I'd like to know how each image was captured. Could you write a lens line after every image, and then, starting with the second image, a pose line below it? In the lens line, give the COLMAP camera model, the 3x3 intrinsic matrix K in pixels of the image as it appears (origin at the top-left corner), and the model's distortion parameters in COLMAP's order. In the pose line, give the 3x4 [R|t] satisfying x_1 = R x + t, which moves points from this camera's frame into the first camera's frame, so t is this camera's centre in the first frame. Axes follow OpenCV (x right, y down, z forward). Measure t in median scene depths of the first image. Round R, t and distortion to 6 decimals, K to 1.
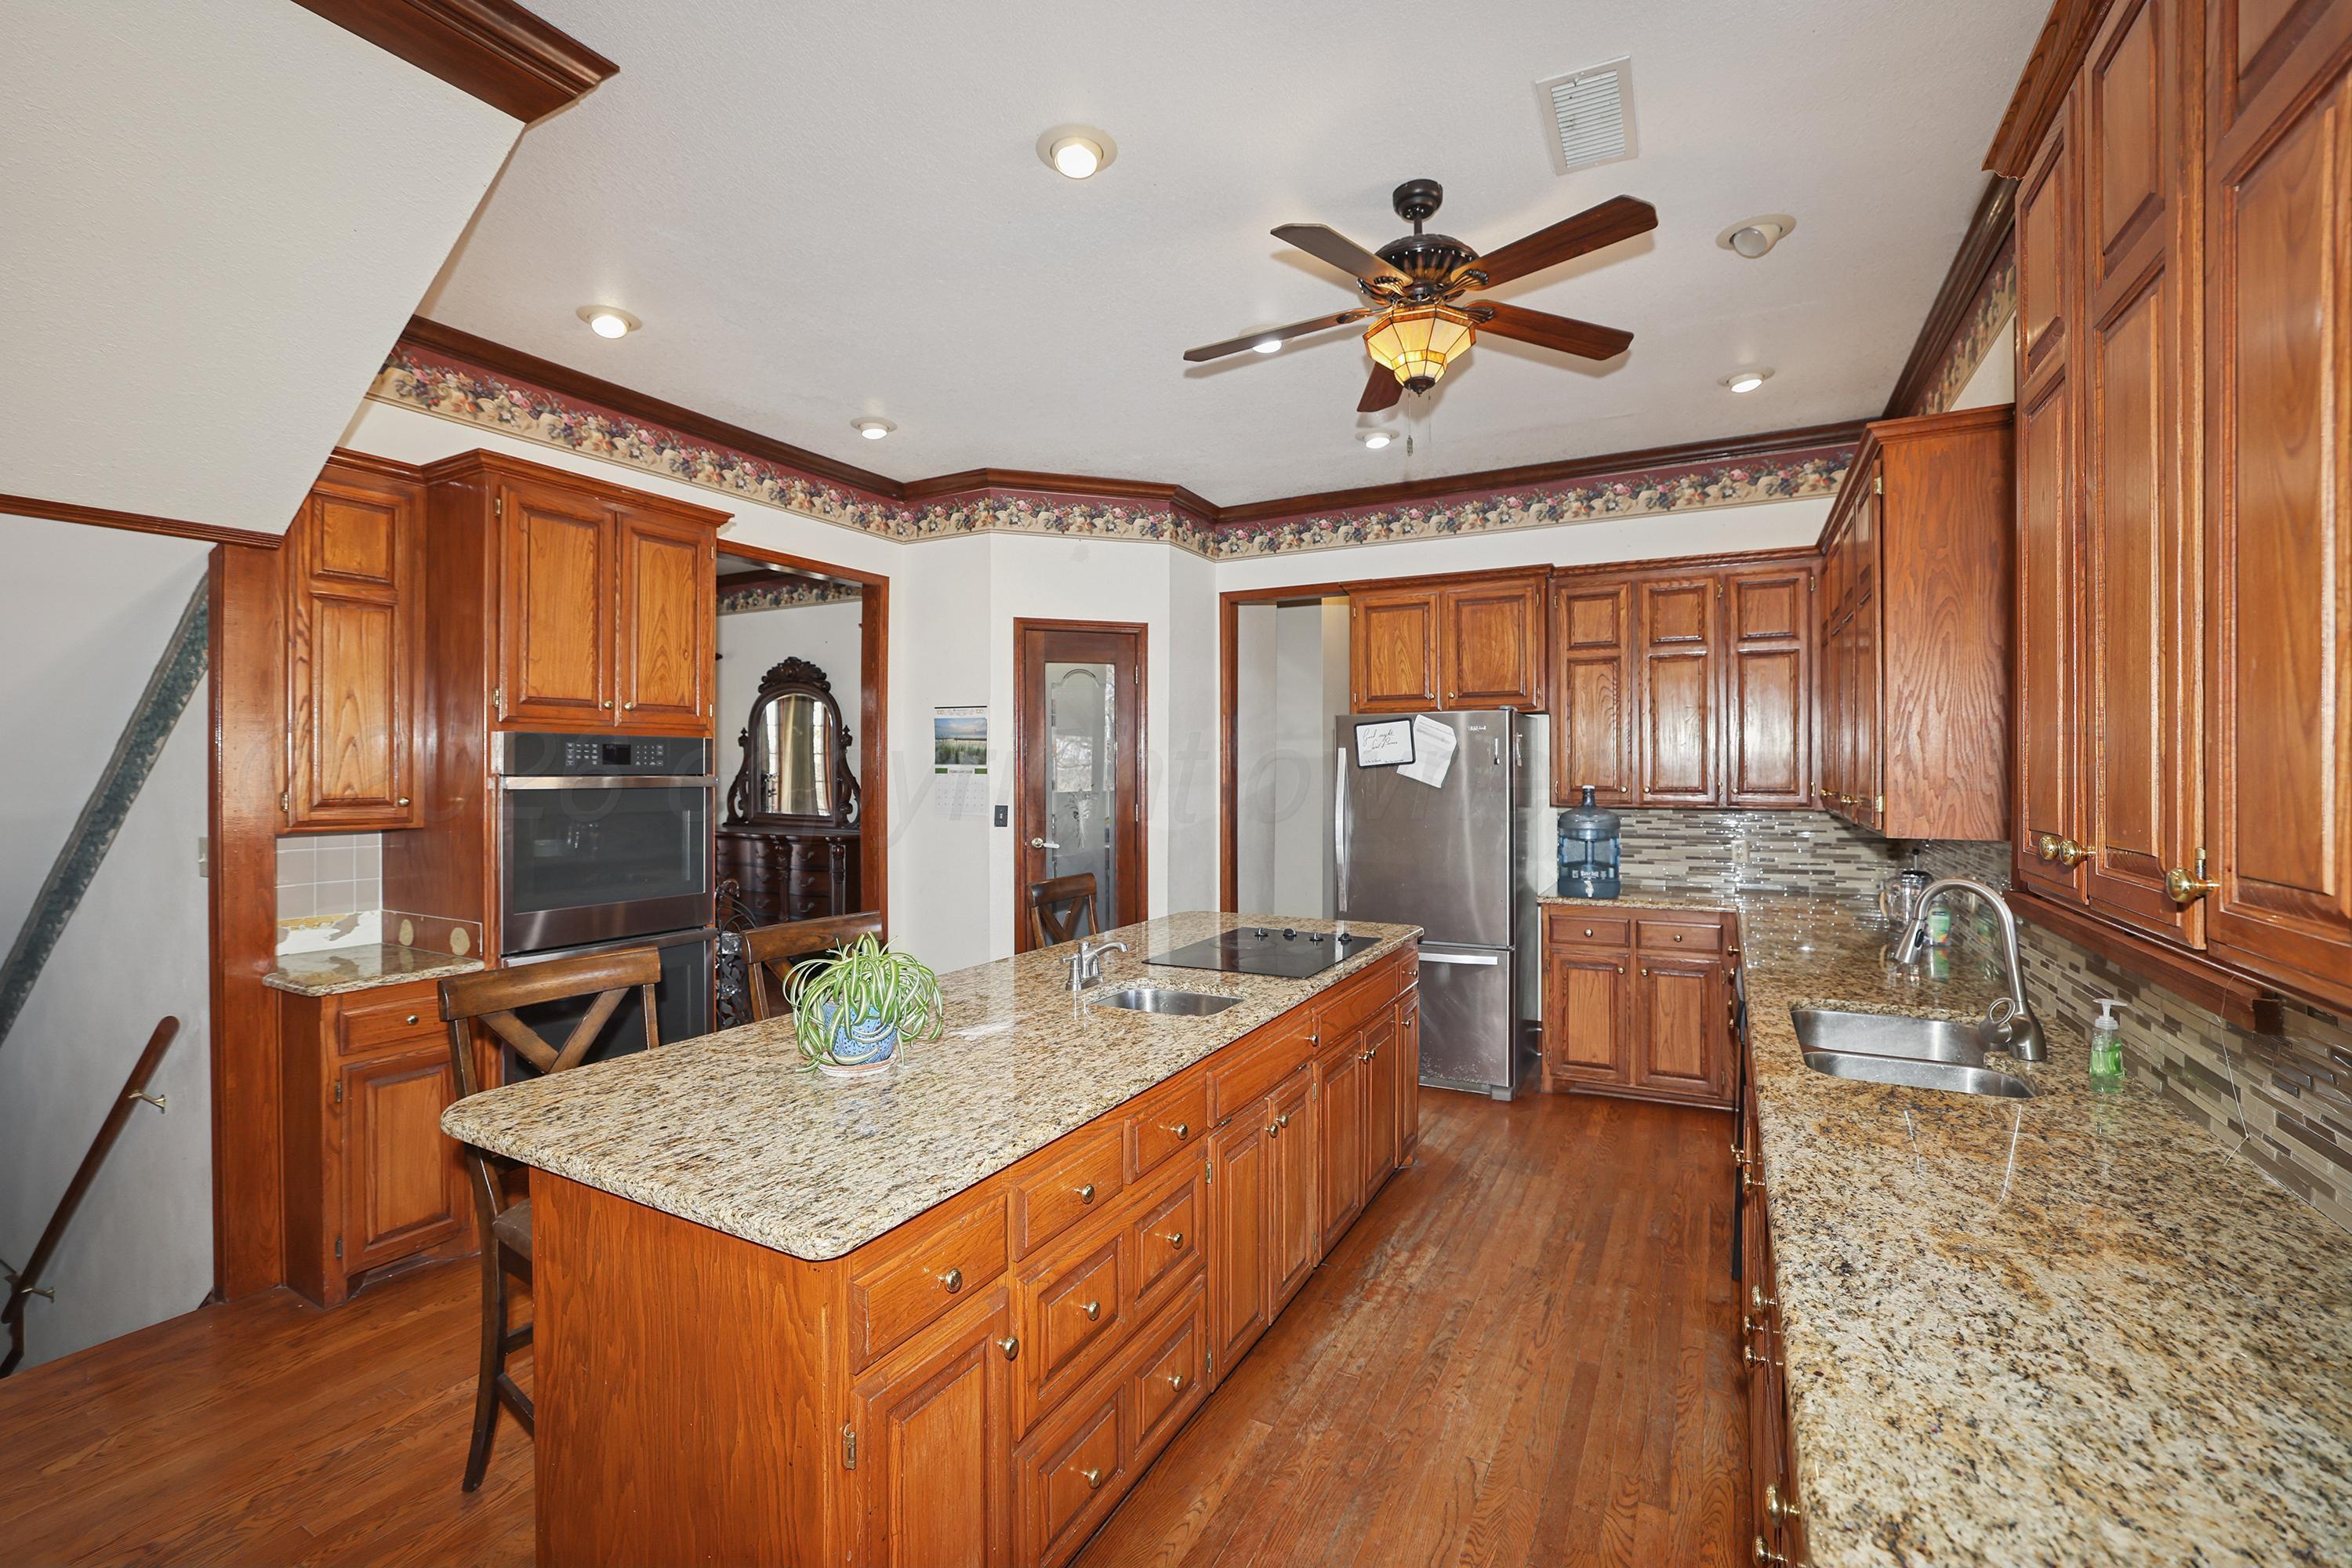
lens RADIAL K [[1011.5, 0, 1175.0], [0, 1011.5, 776.0], [0, 0, 1]] dist [-0.031347, 0.000406]
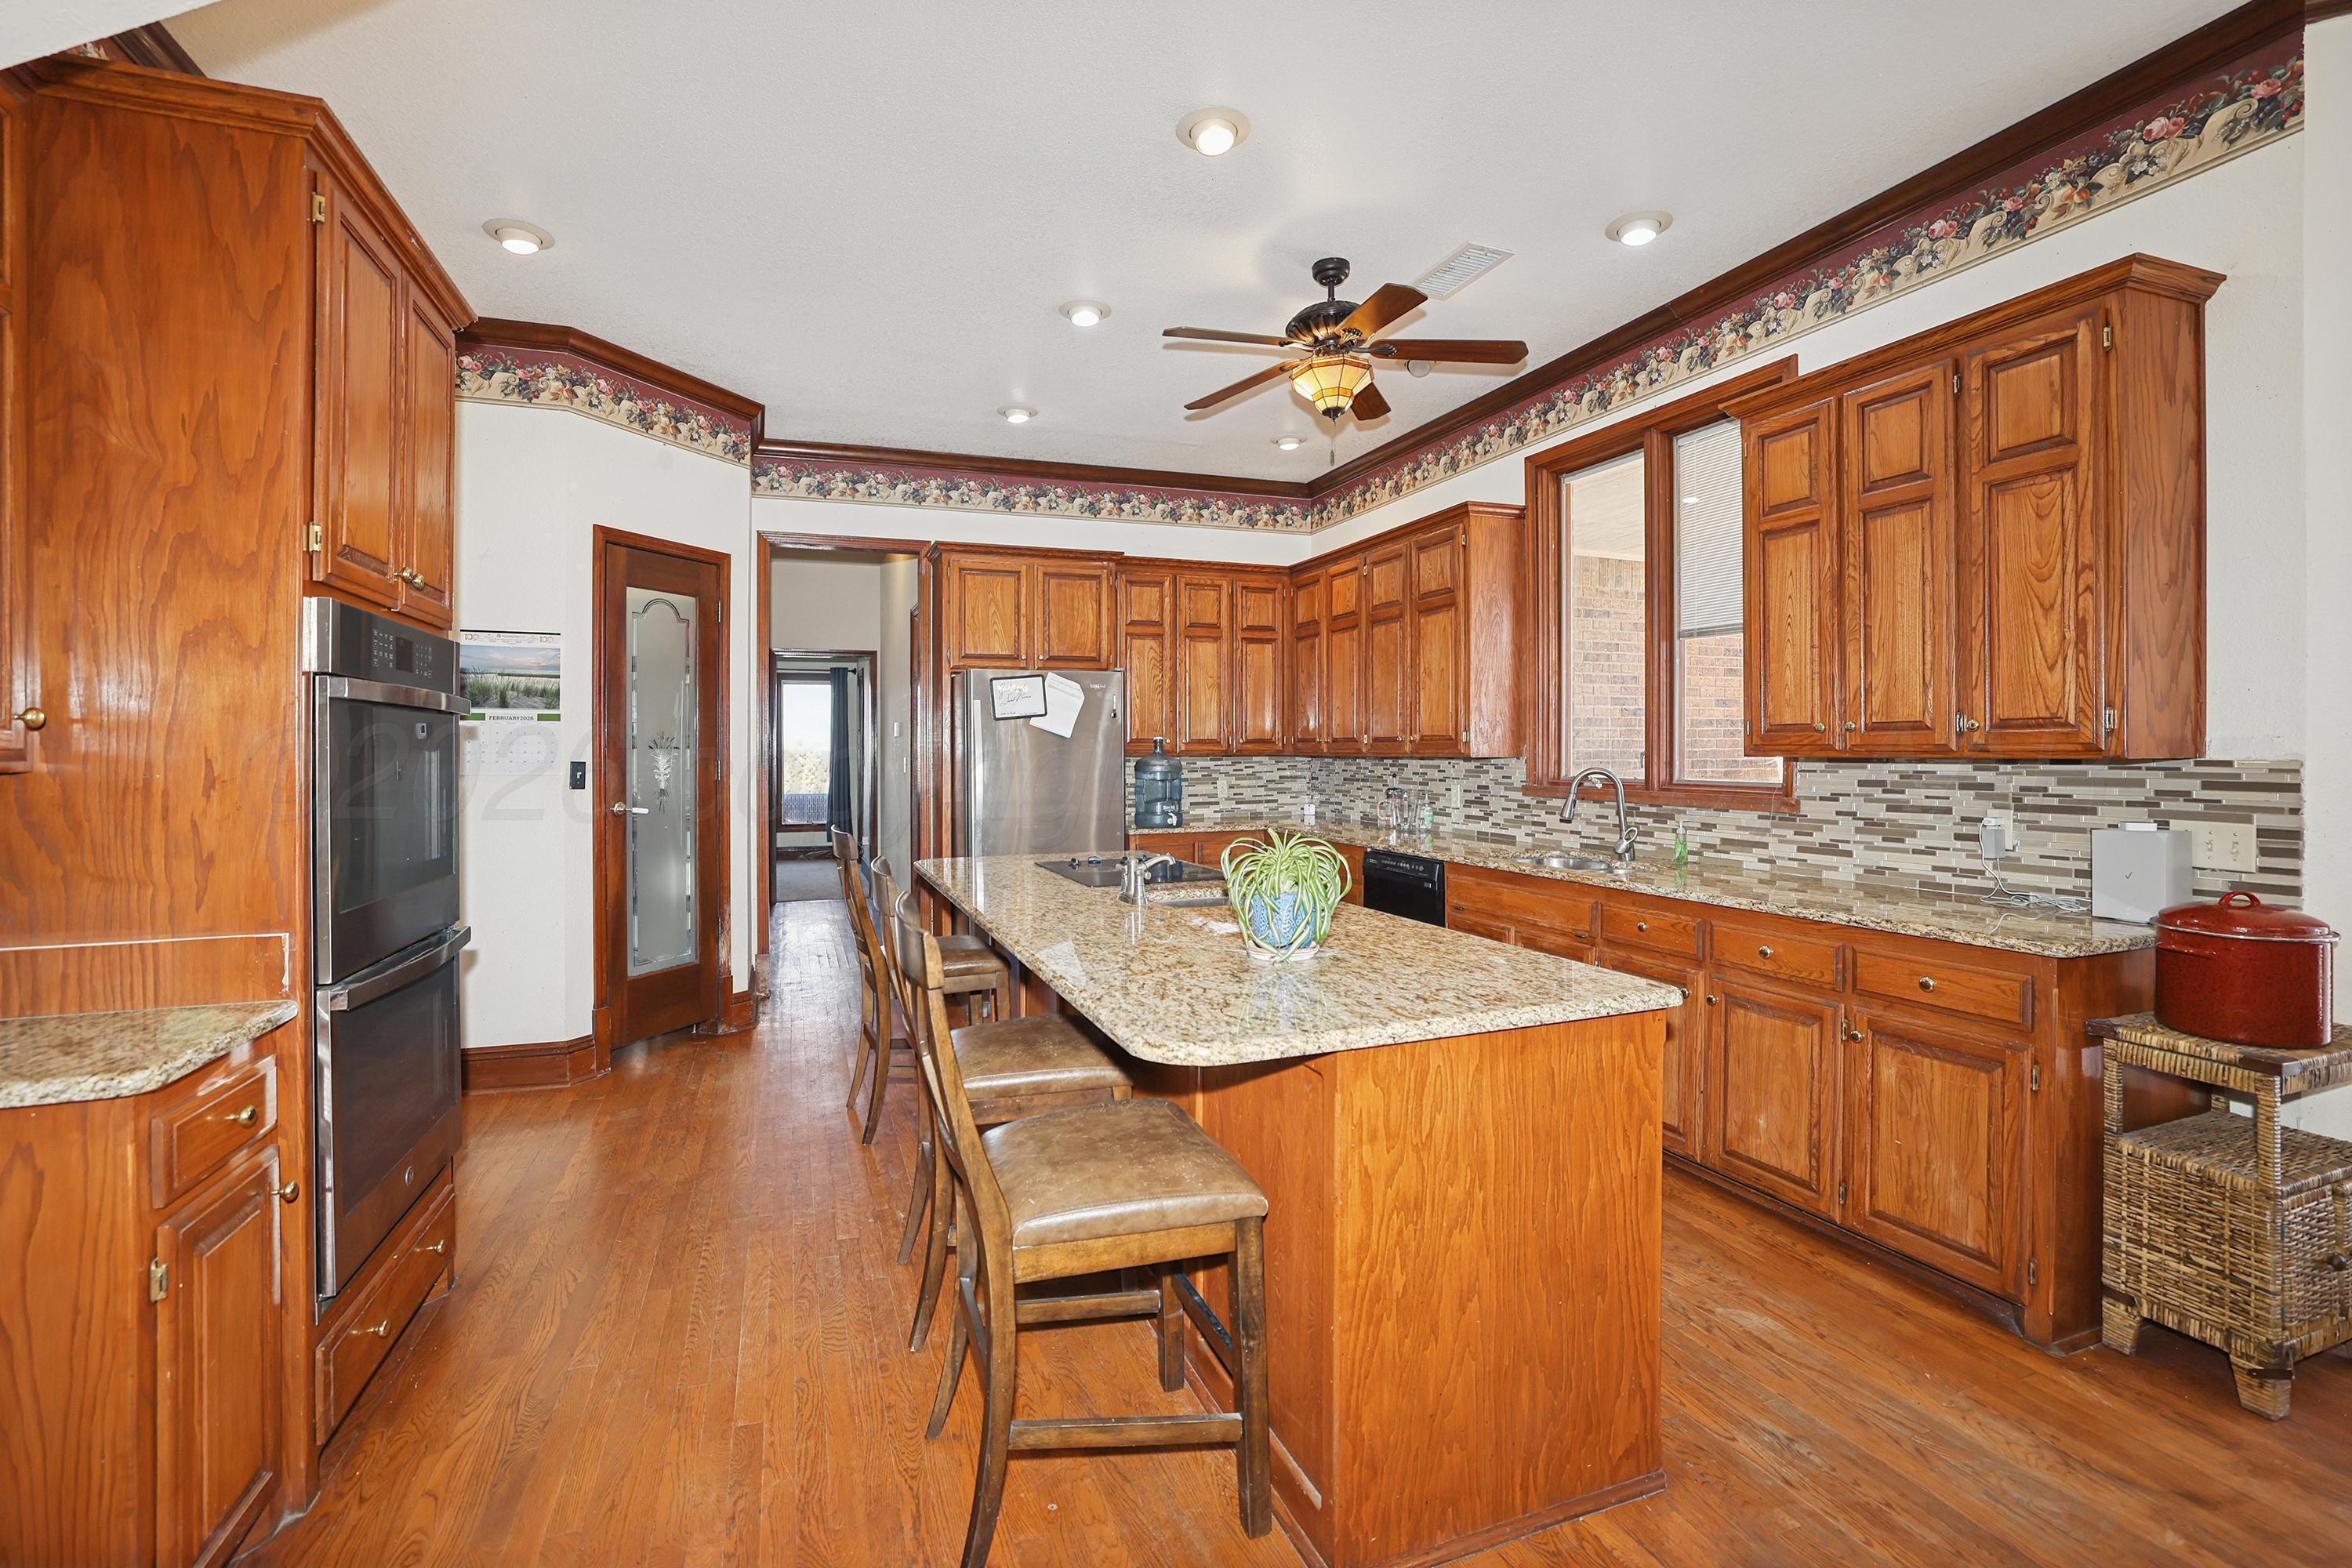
lens RADIAL K [[1011.5, 0, 1169.8], [0, 1011.5, 765.1], [0, 0, 1]] dist [-0.031347, 0.000406]
pose [[0.661934, -0.013561, 0.749439, -0.494803], [0.010485, 0.999906, 0.008832, 0.032815], [-0.749489, 0.002012, 0.662014, 0.158420]]
